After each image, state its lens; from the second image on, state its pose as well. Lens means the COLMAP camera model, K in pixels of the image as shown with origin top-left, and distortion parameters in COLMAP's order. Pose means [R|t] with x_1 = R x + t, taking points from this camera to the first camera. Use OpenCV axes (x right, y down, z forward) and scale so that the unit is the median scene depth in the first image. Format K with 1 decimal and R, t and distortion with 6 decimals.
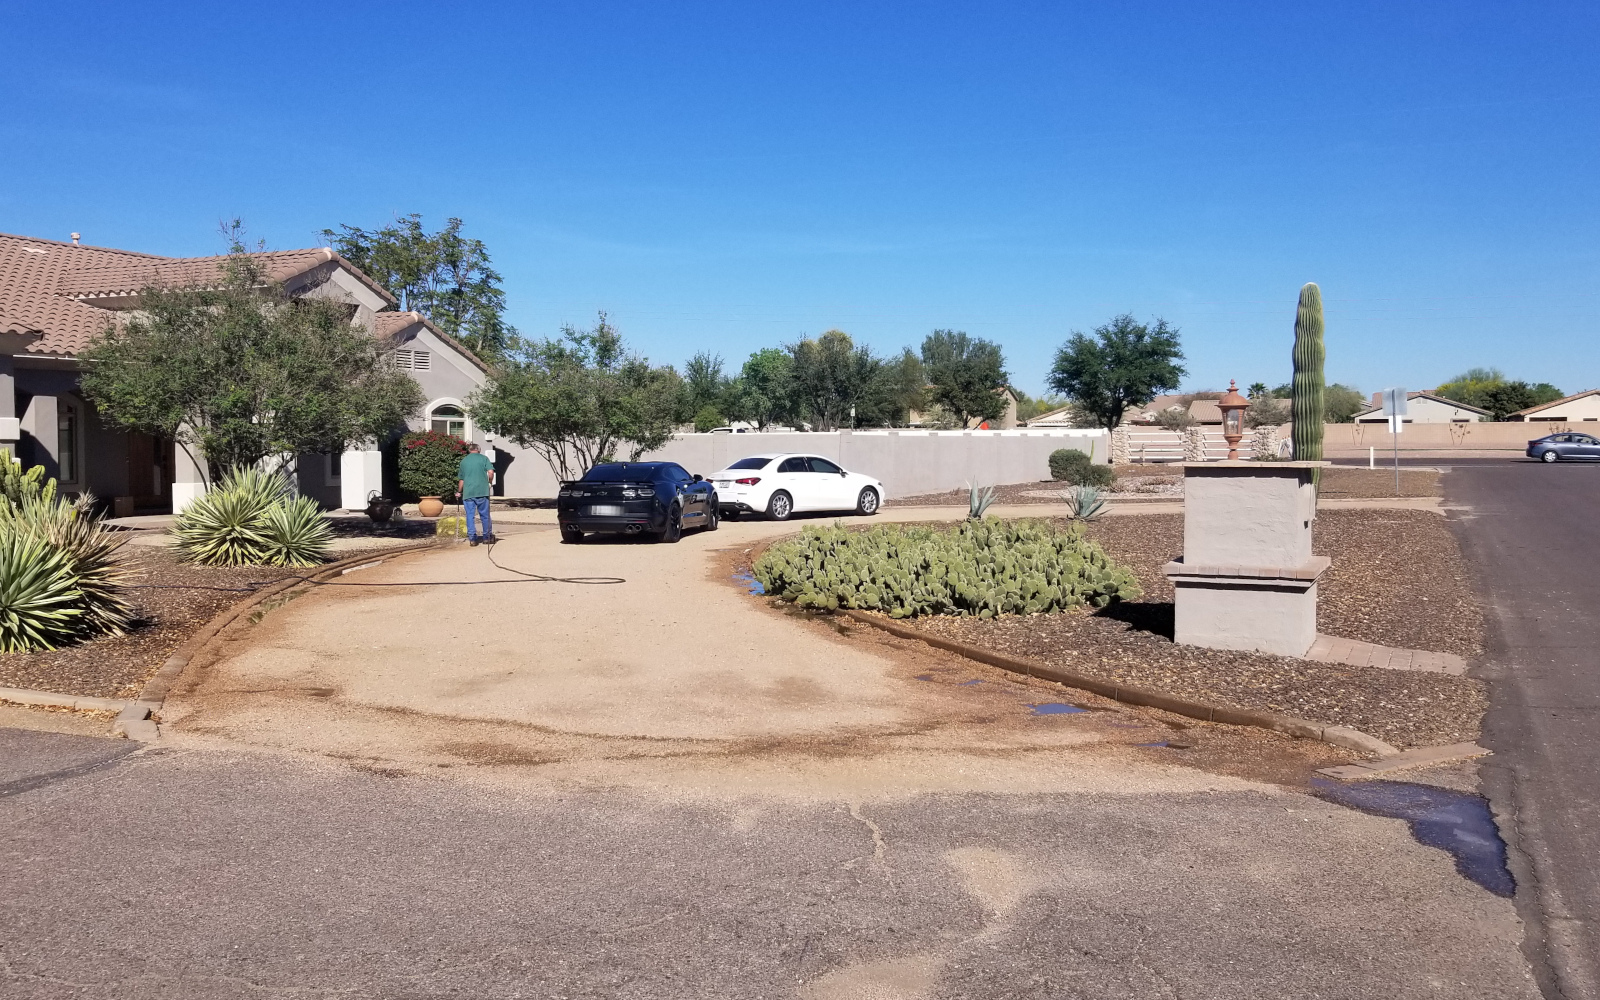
lens RADIAL K [[1353.4, 0, 797.4], [0, 1353.4, 445.4], [0, 0, 1]] dist [0.105951, -0.214843]
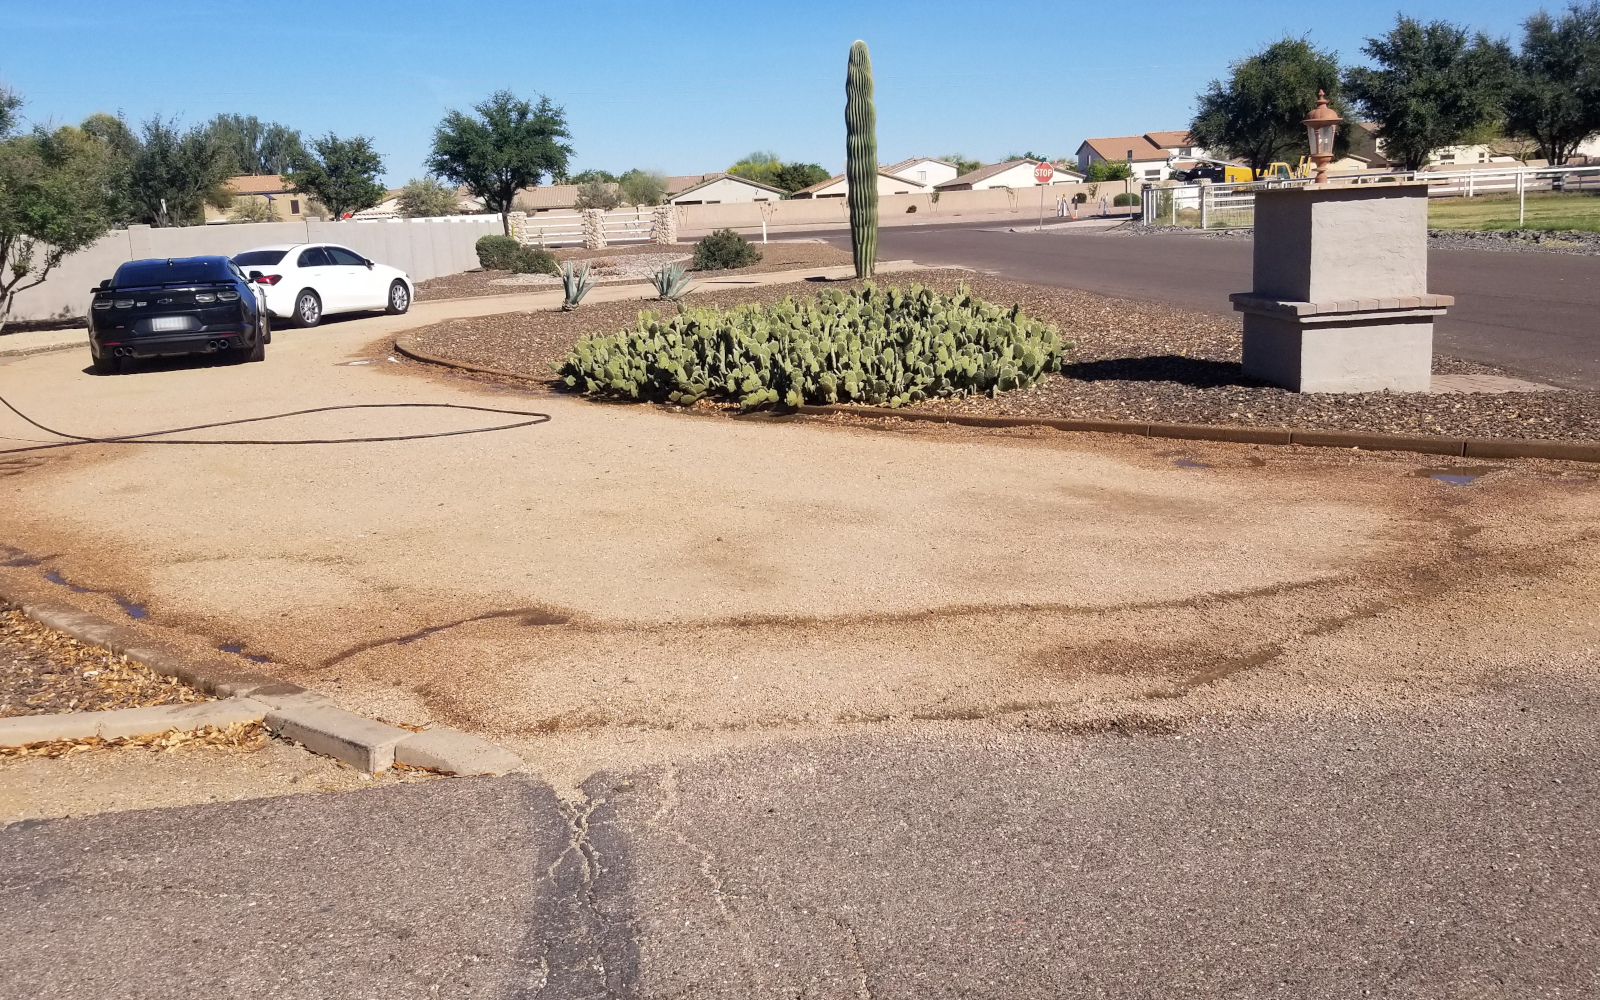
lens RADIAL K [[1353.4, 0, 797.4], [0, 1353.4, 445.4], [0, 0, 1]] dist [0.105951, -0.214843]
pose [[0.869897, -0.120542, 0.478278, -0.140664], [0.047618, 0.985672, 0.161815, 0.006095], [-0.490930, -0.117988, 0.863172, 0.125145]]
